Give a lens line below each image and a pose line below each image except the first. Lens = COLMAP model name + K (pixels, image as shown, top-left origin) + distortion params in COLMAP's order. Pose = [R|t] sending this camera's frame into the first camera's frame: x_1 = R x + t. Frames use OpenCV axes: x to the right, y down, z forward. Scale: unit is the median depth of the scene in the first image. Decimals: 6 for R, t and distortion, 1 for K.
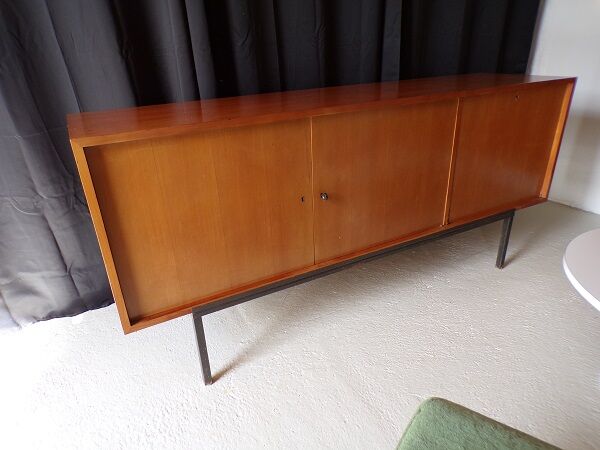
lens RADIAL K [[422.2, 0, 309.9], [0, 422.2, 212.9], [0, 0, 1]] dist [0.007353, 0.009425]
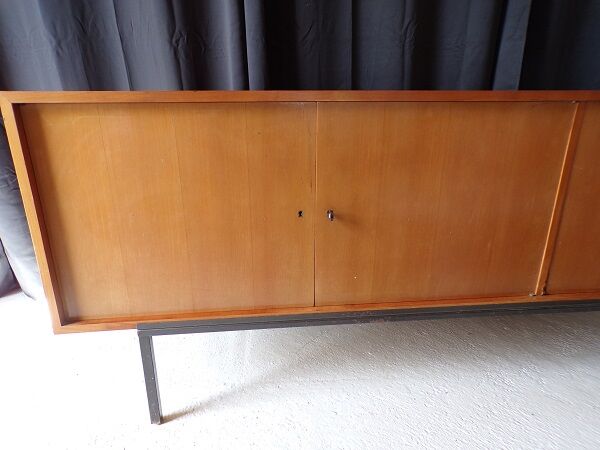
lens RADIAL K [[422.2, 0, 300.9], [0, 422.2, 220.0], [0, 0, 1]] dist [0.007353, 0.009425]
pose [[0.922606, 0.144722, -0.357566, 0.285049], [-0.174100, 0.983396, -0.051199, 0.017922], [0.344219, 0.109488, 0.932483, 0.339215]]
